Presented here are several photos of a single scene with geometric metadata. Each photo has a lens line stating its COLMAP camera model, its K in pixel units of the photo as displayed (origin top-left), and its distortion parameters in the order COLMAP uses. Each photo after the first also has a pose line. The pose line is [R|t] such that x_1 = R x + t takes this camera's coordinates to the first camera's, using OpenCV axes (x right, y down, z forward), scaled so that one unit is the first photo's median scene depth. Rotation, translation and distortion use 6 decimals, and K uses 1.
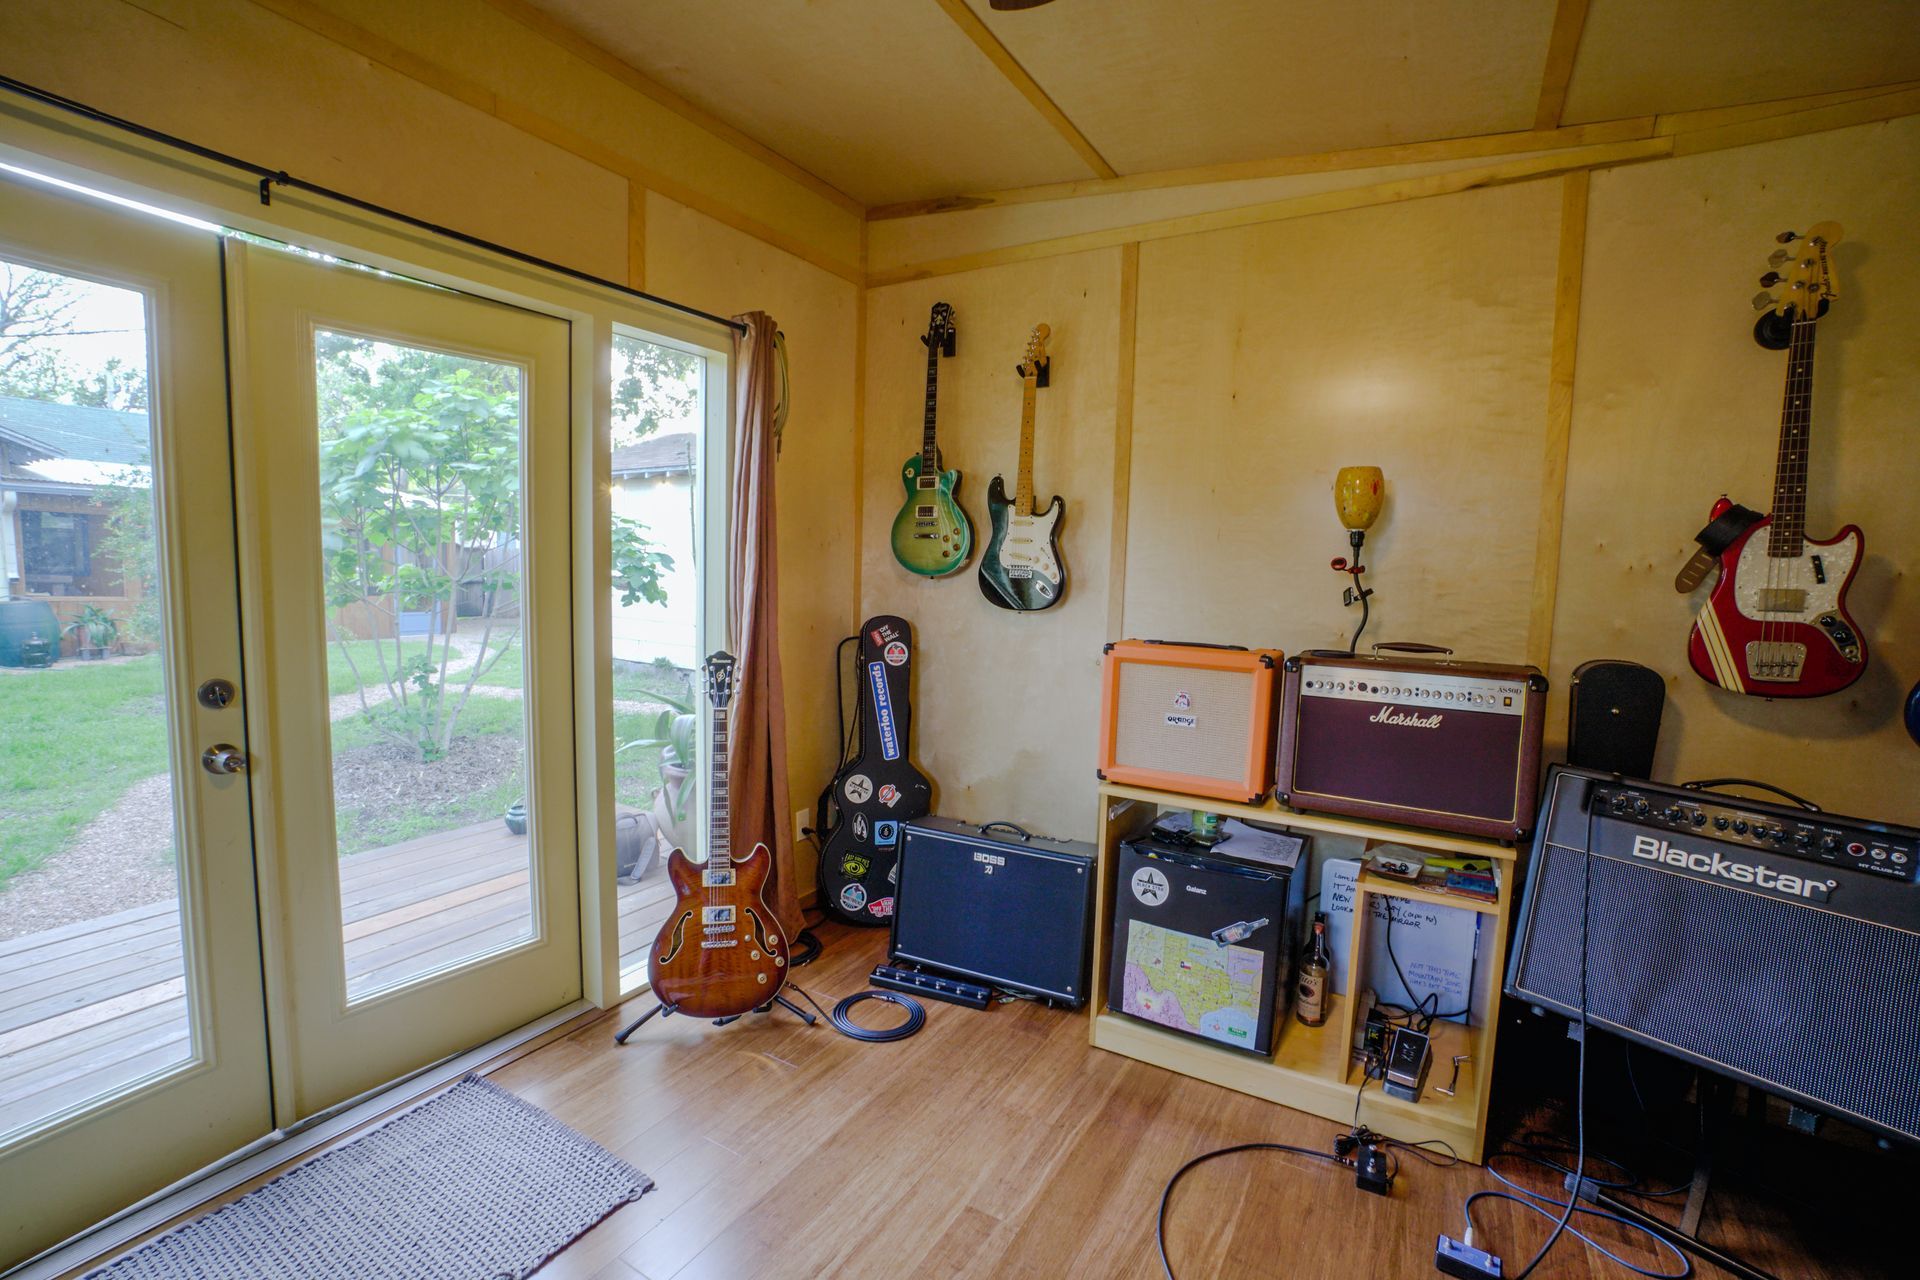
lens RADIAL K [[845.7, 0, 943.5], [0, 845.7, 636.6], [0, 0, 1]] dist [-0.062249, 0.020959]
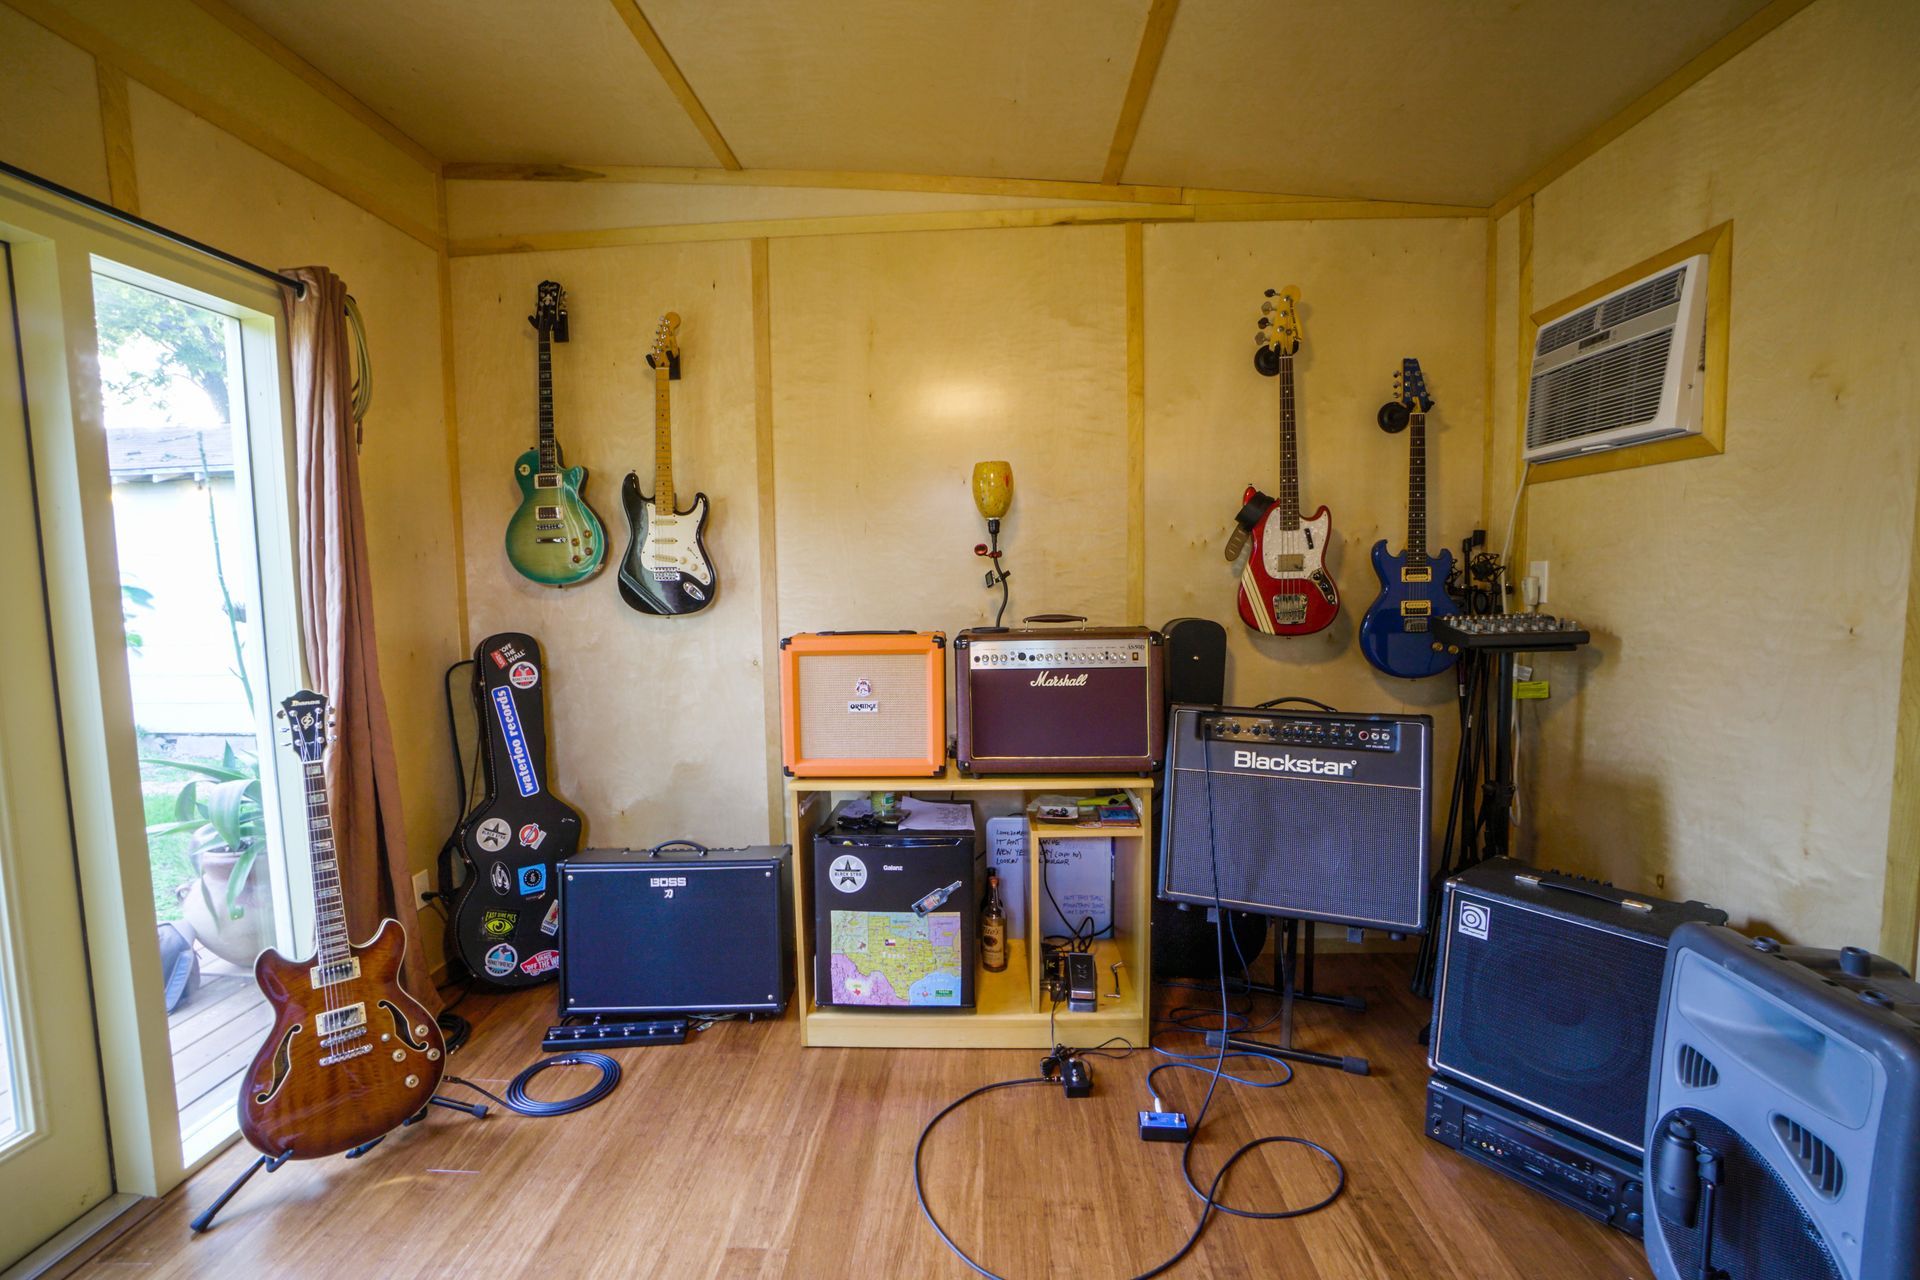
lens RADIAL K [[845.7, 0, 943.1], [0, 845.7, 638.8], [0, 0, 1]] dist [-0.062249, 0.020959]
pose [[0.881866, -0.081334, 0.464432, -0.094132], [0.084581, 0.996320, 0.013877, 0.009804], [-0.463851, 0.027044, 0.885500, 0.036549]]
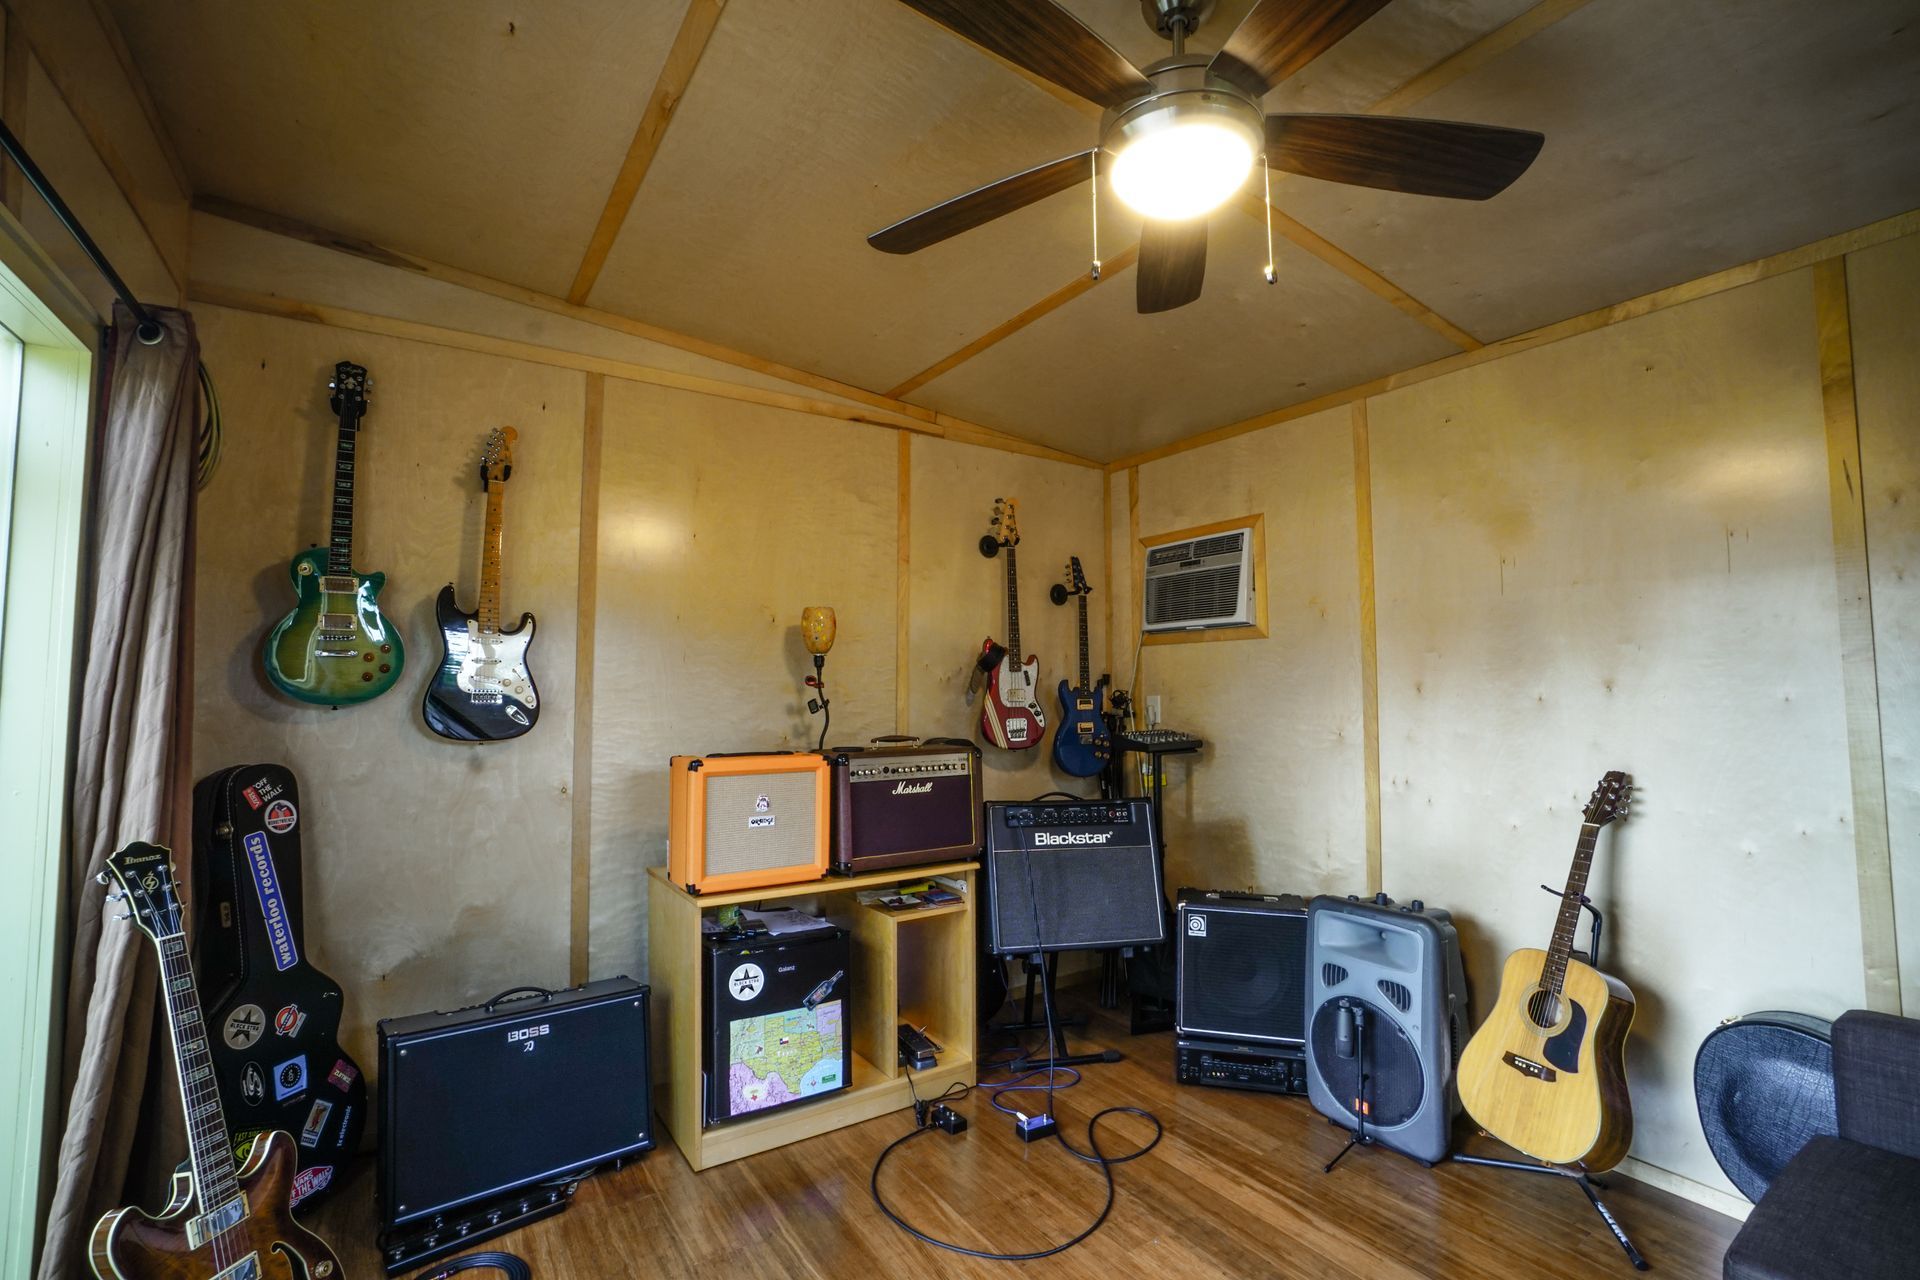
lens RADIAL K [[845.7, 0, 937.7], [0, 845.7, 638.7], [0, 0, 1]] dist [-0.062249, 0.020959]
pose [[0.437869, 0.029727, 0.898547, -0.580627], [0.094406, 0.992407, -0.078836, -0.029375], [-0.894069, 0.119348, 0.431738, 0.248827]]
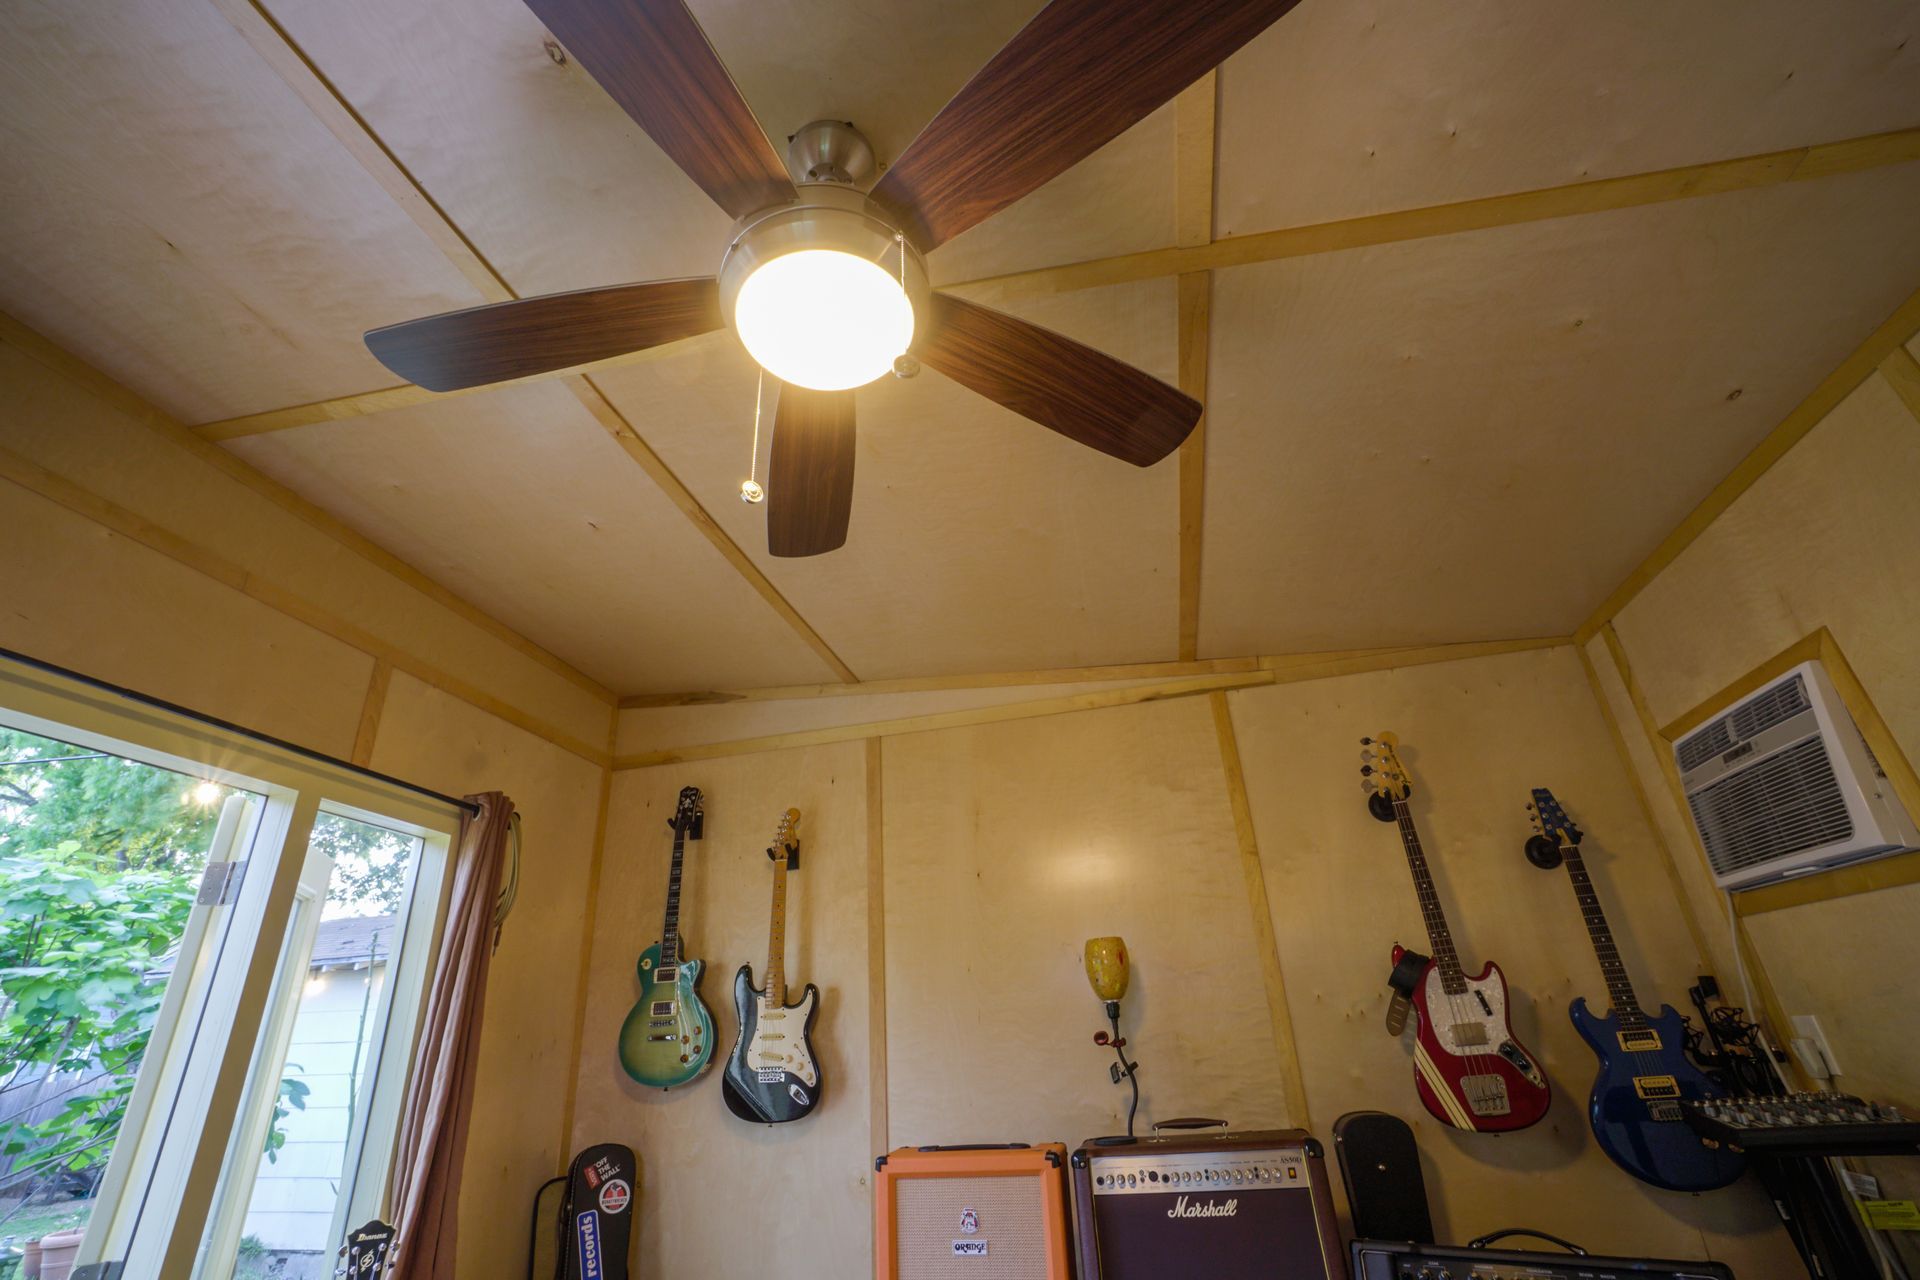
lens RADIAL K [[845.7, 0, 944.0], [0, 845.7, 637.3], [0, 0, 1]] dist [-0.062249, 0.020959]
pose [[0.952017, 0.064708, 0.299125, -0.033448], [0.101392, 0.855509, -0.507764, -0.009831], [-0.288761, 0.513729, 0.807898, 0.001652]]
